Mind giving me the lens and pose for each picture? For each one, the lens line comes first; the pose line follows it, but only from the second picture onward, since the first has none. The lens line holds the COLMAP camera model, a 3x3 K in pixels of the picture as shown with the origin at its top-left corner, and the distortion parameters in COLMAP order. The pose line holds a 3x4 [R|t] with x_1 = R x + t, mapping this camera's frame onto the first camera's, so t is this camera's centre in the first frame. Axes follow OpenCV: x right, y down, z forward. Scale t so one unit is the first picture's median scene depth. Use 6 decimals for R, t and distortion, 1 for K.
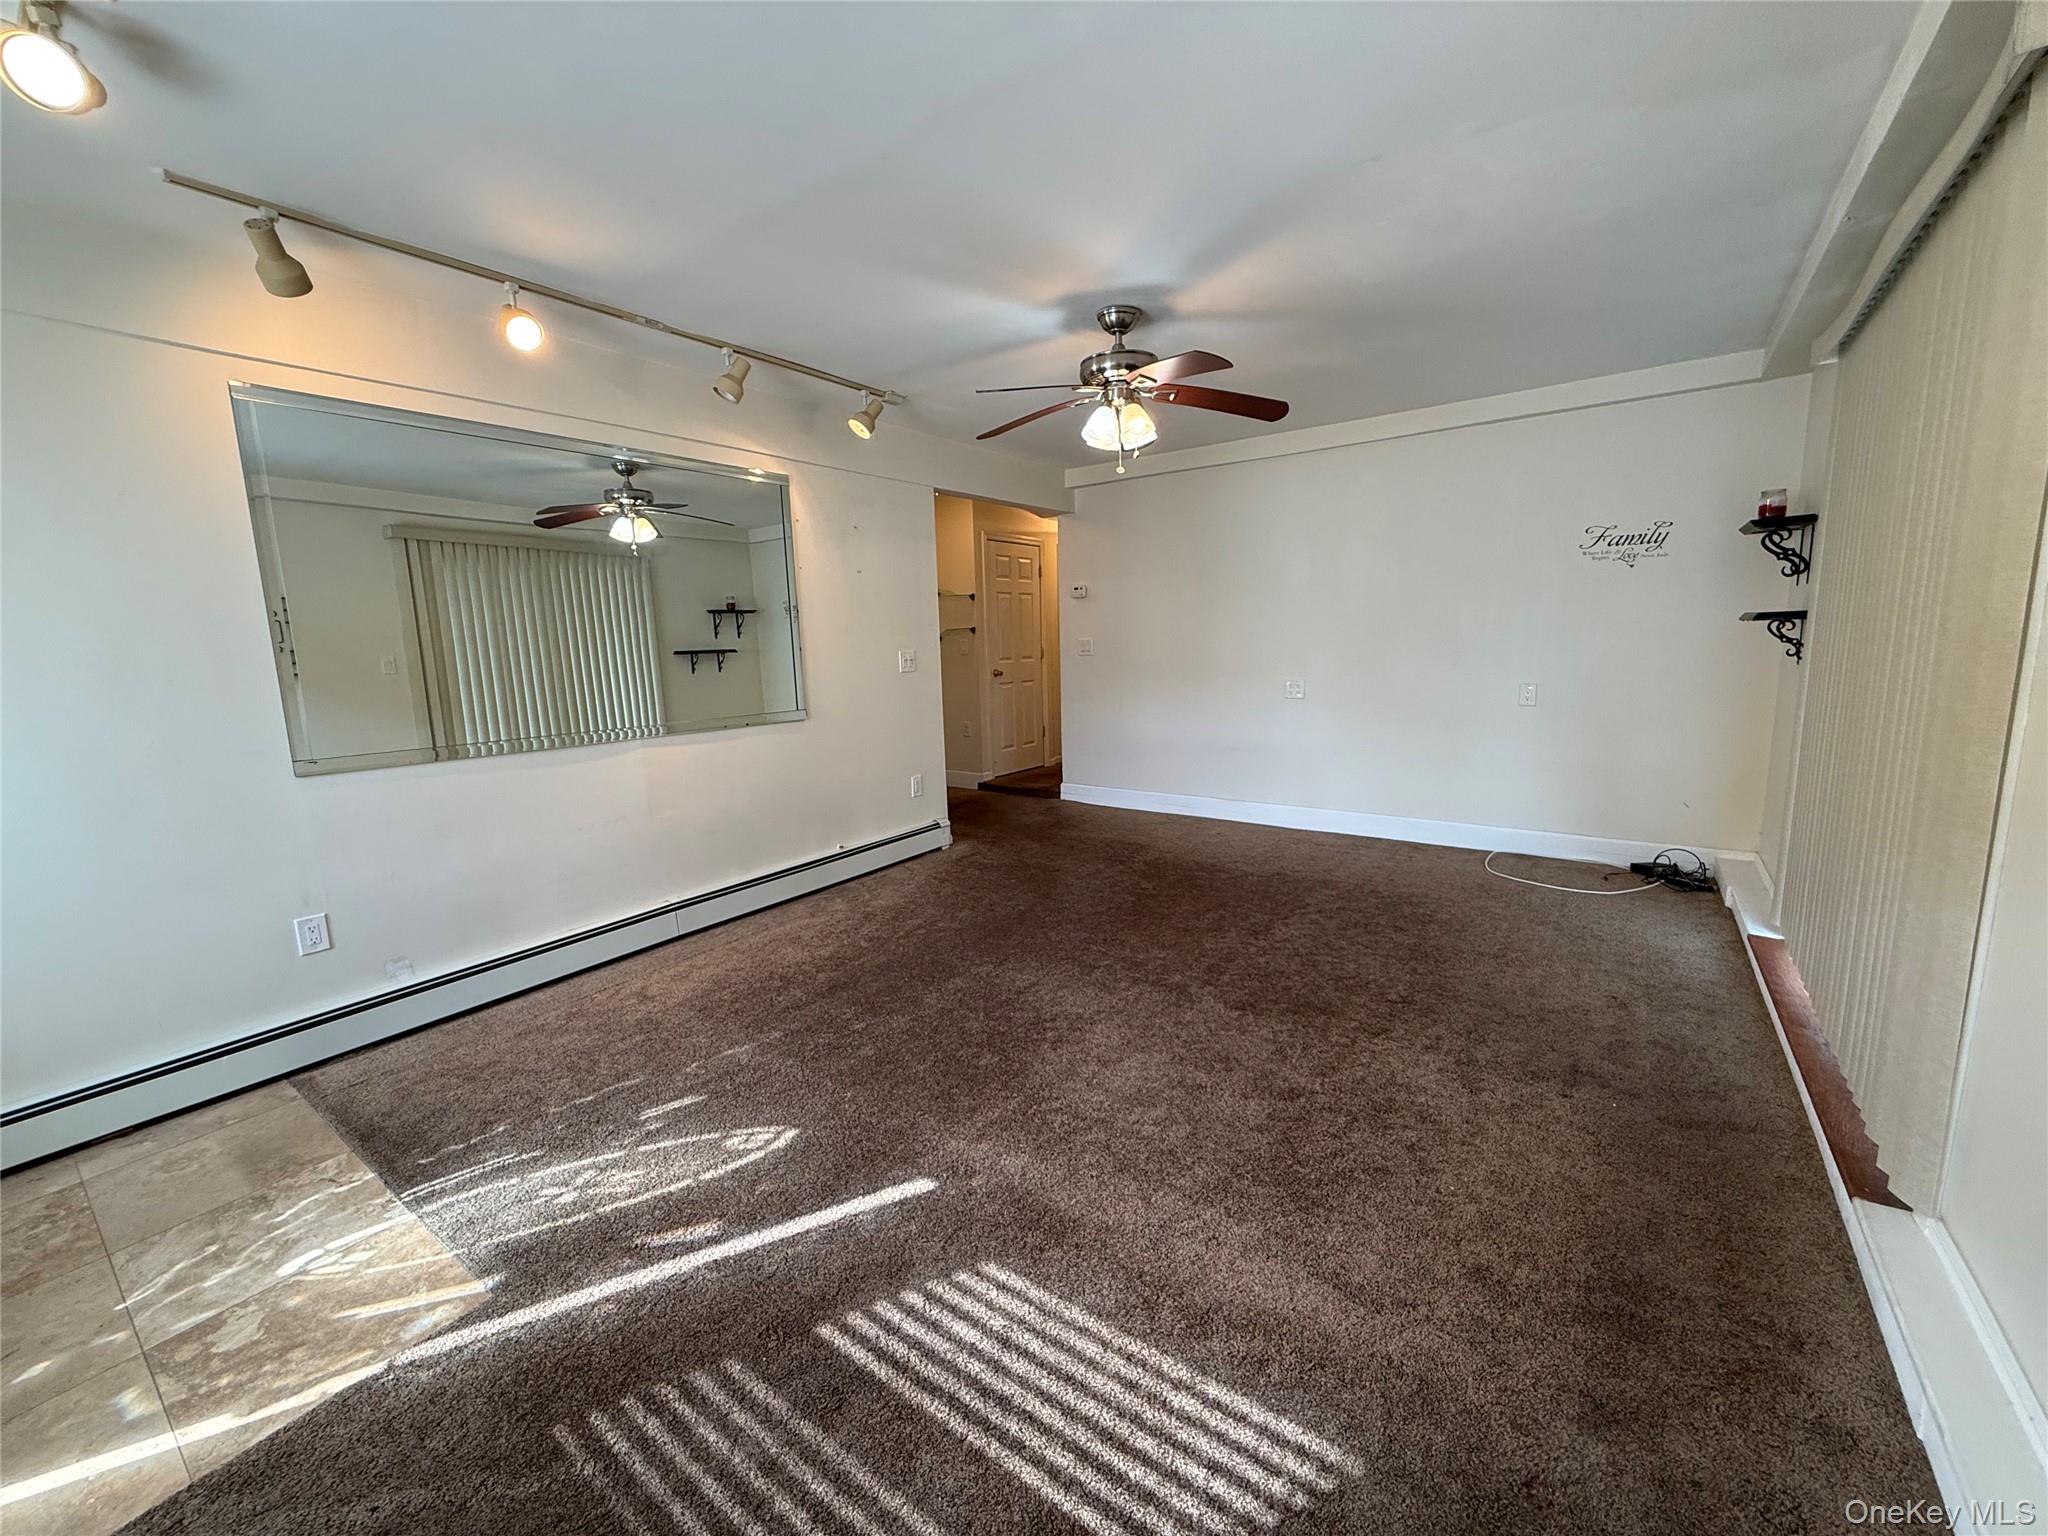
lens RADIAL K [[819.7, 0, 1033.4], [0, 819.7, 770.6], [0, 0, 1]] dist [0.000522, 0.000113]
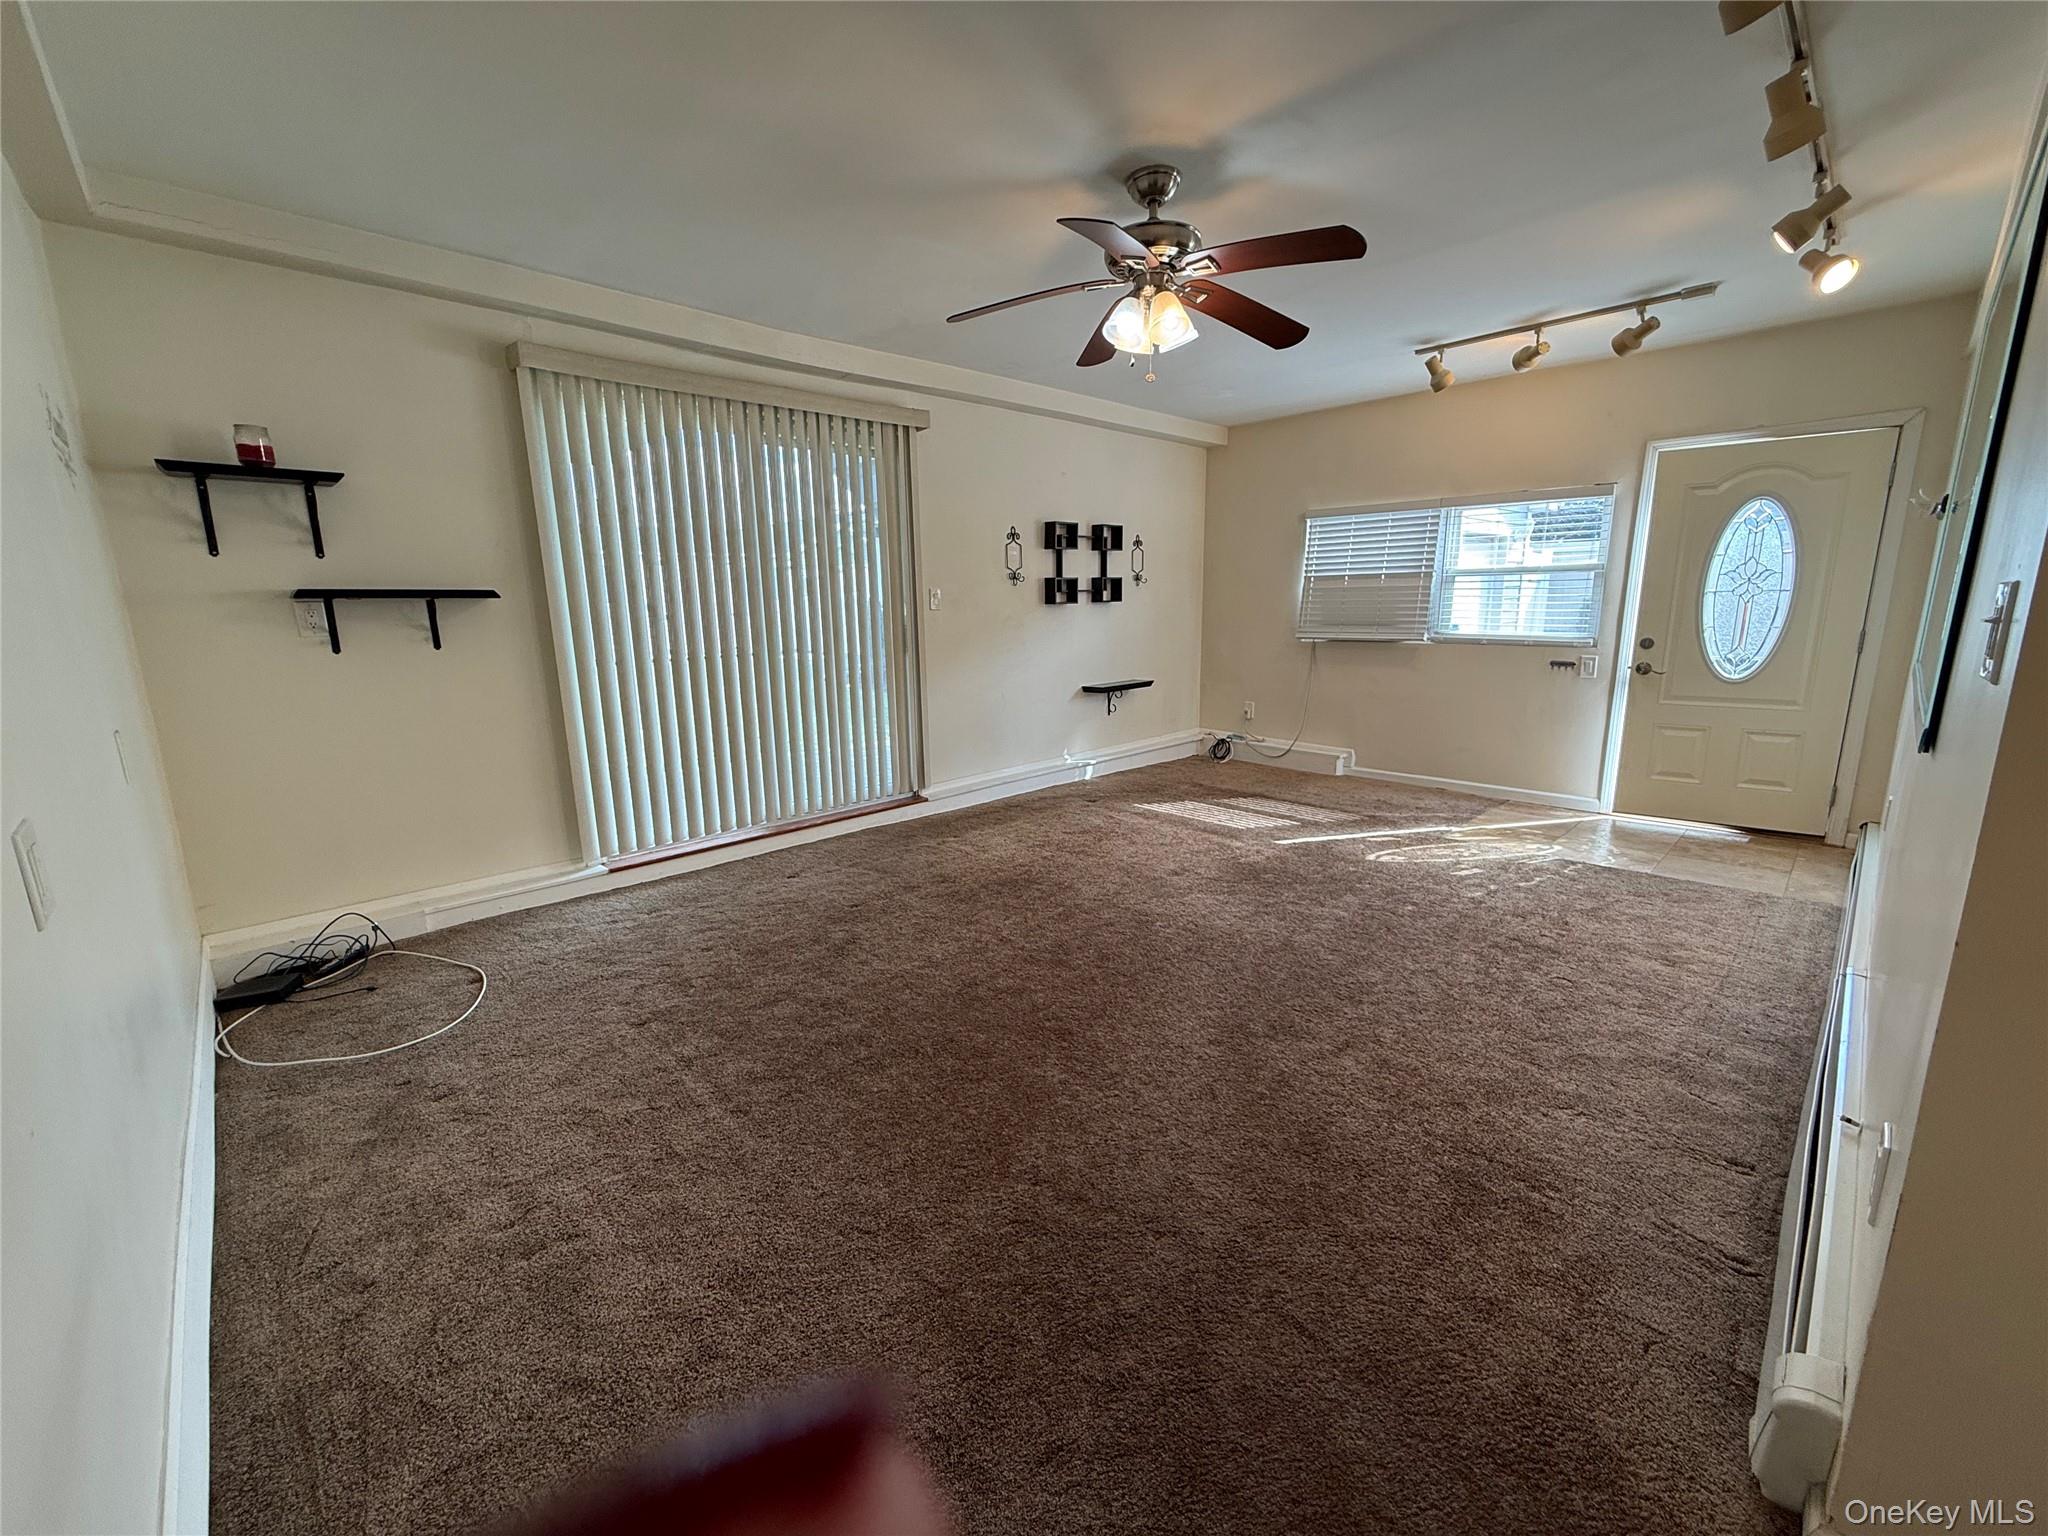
lens RADIAL K [[819.7, 0, 1030.3], [0, 819.7, 763.3], [0, 0, 1]] dist [0.000522, 0.000113]
pose [[-0.984445, 0.006943, 0.175553, 0.125518], [0.067904, 0.936607, 0.343740, -0.441391], [-0.162038, 0.350314, -0.922510, 2.874487]]
